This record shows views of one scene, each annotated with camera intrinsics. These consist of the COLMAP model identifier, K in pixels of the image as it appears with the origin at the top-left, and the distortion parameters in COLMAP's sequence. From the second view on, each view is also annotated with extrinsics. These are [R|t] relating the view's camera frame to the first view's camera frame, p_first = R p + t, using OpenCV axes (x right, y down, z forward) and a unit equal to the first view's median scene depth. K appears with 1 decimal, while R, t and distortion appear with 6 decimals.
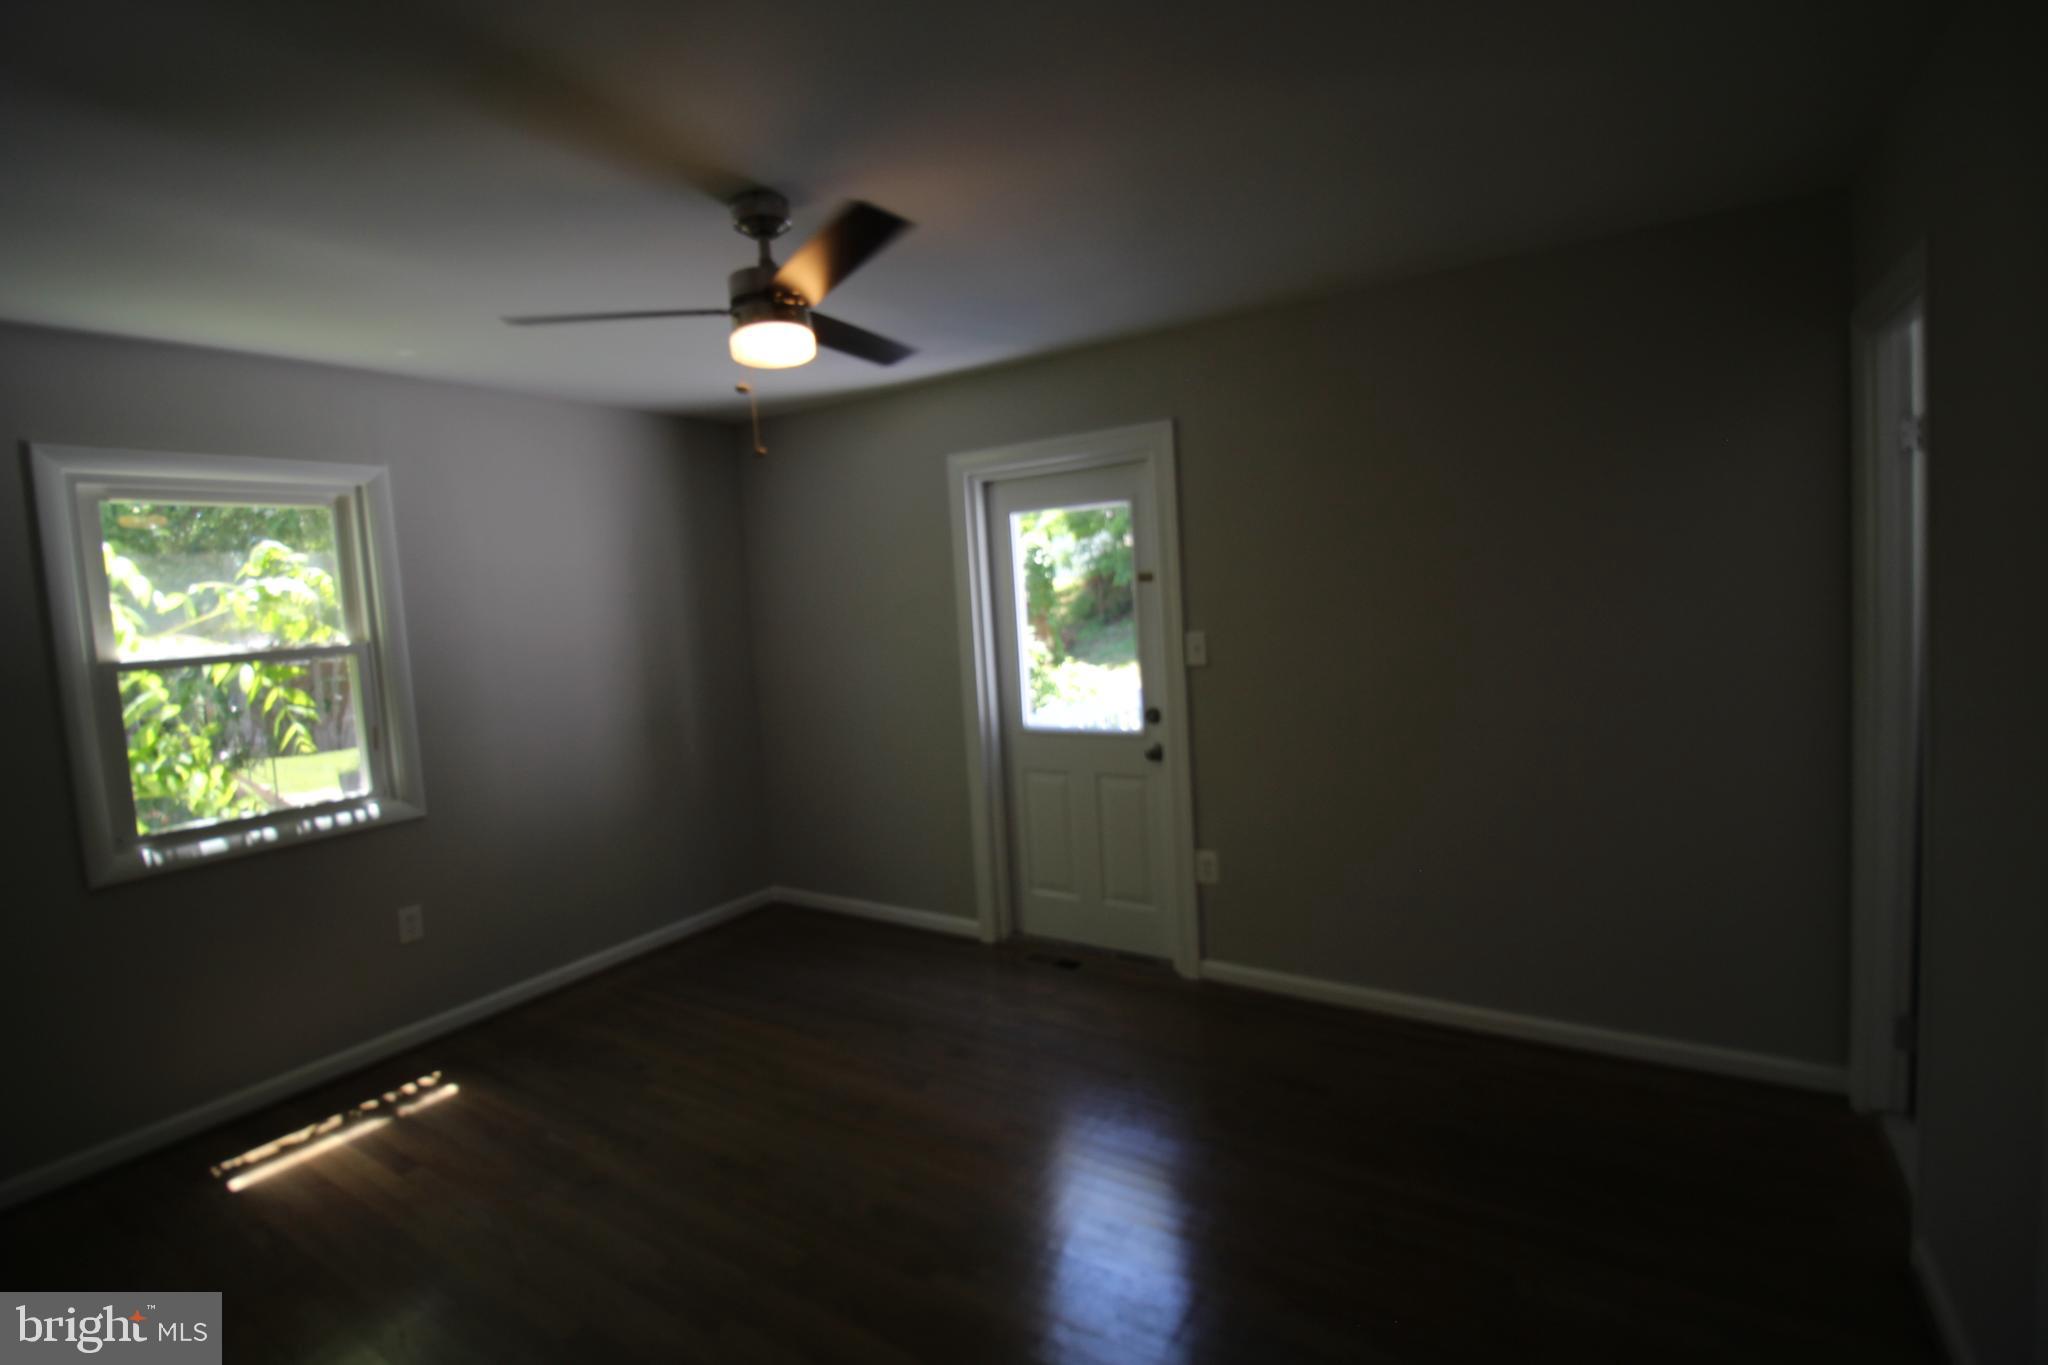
lens RADIAL K [[948.9, 0, 1014.2], [0, 948.9, 663.7], [0, 0, 1]] dist [0.001871, -0.014938]
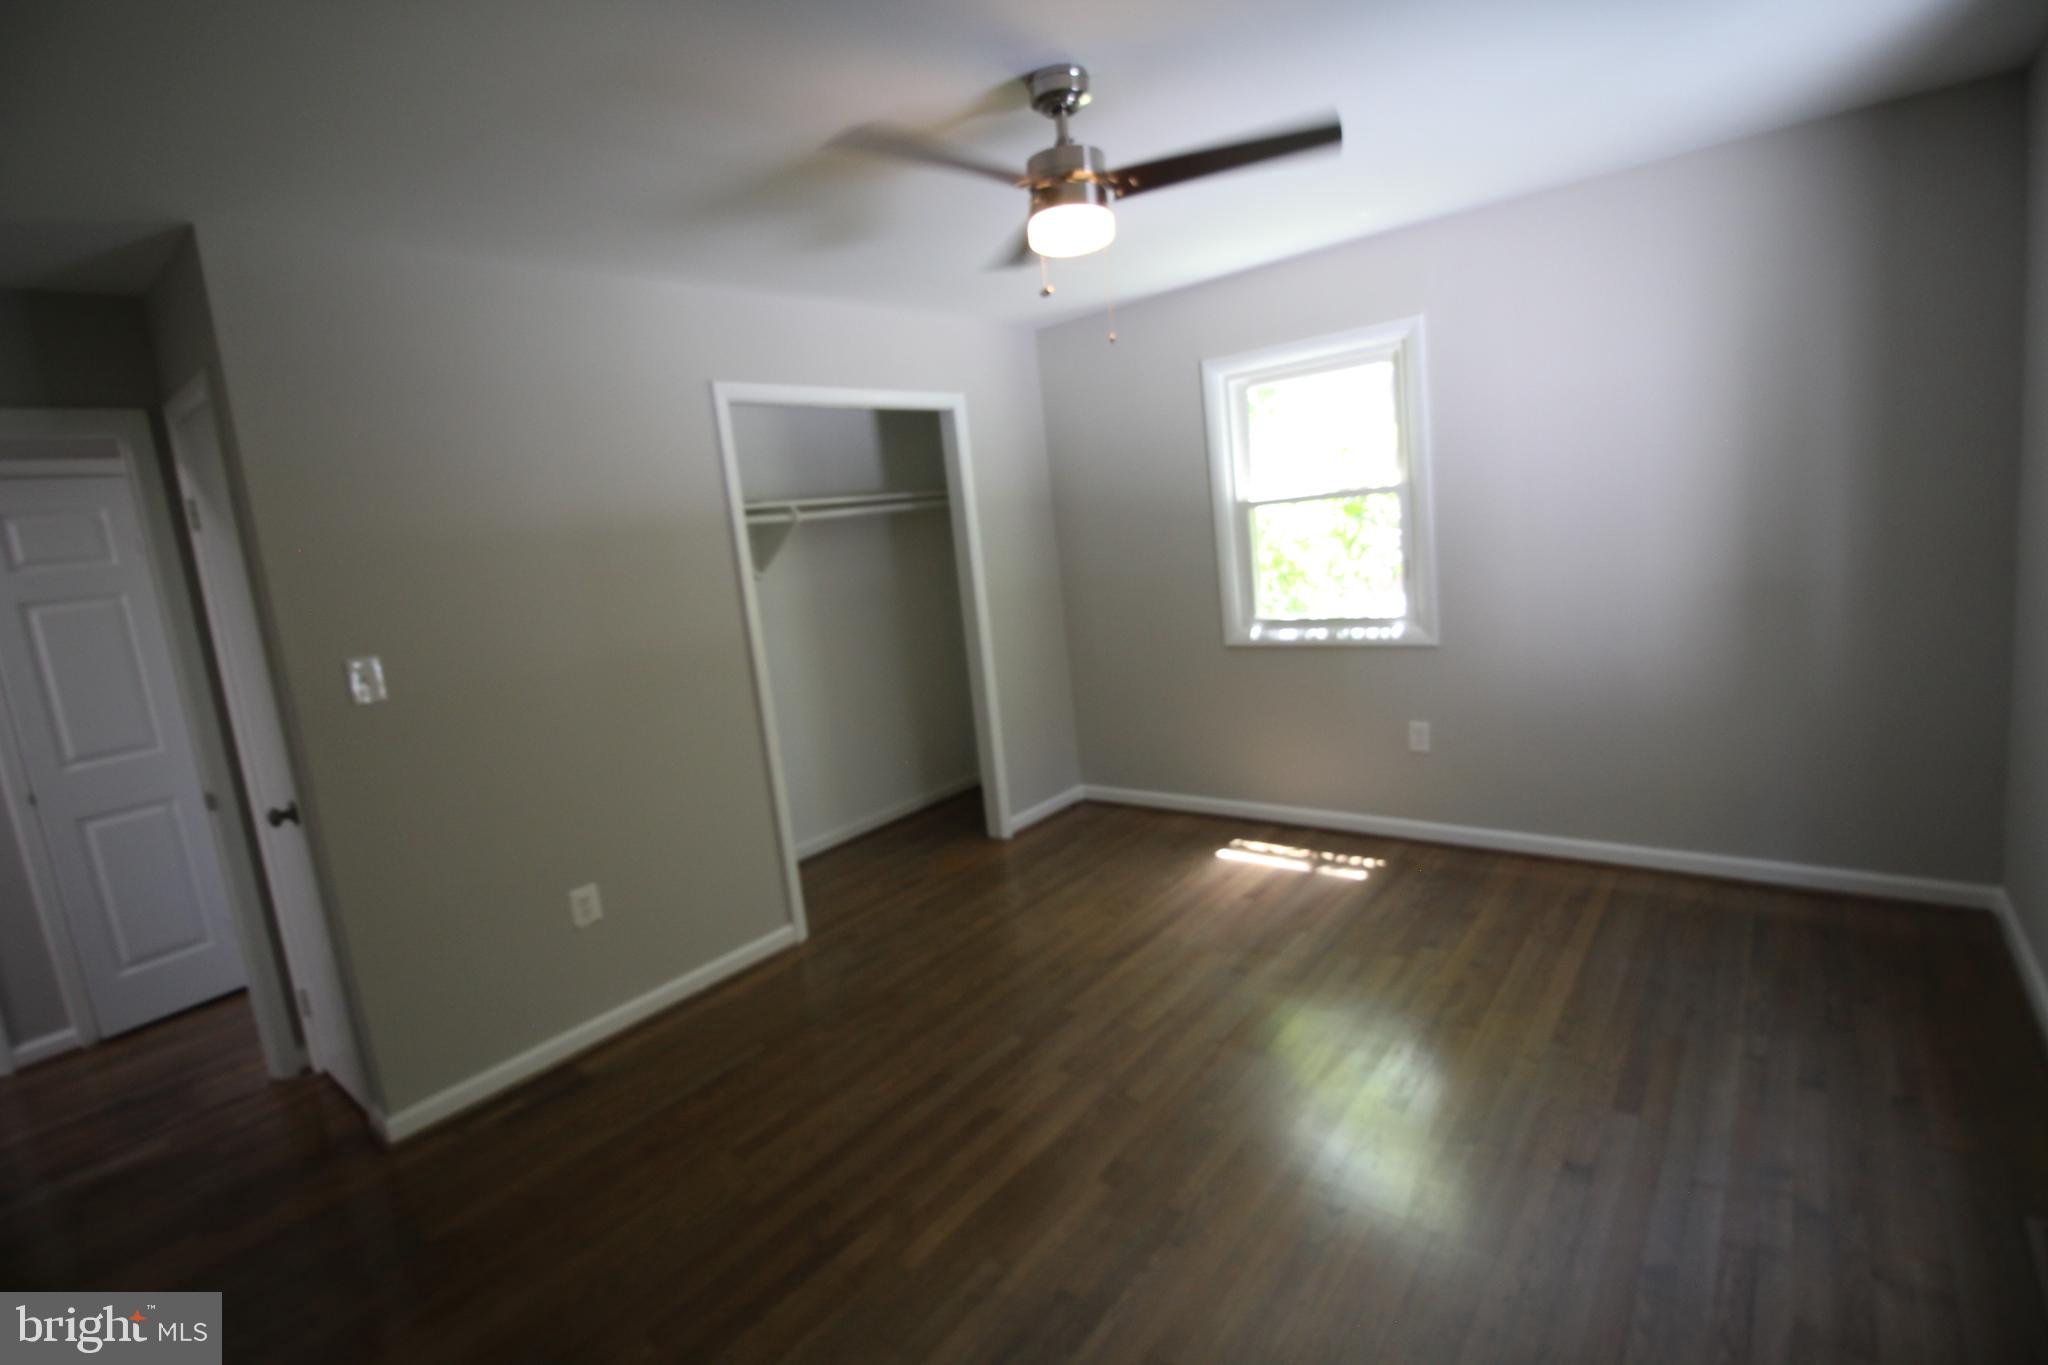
lens RADIAL K [[948.9, 0, 1014.2], [0, 948.9, 663.7], [0, 0, 1]] dist [0.001871, -0.014938]
pose [[-0.099728, 0.224935, -0.969257, 0.550227], [0.044355, 0.974150, 0.221507, -0.091799], [0.994026, -0.020901, -0.107127, 0.719763]]
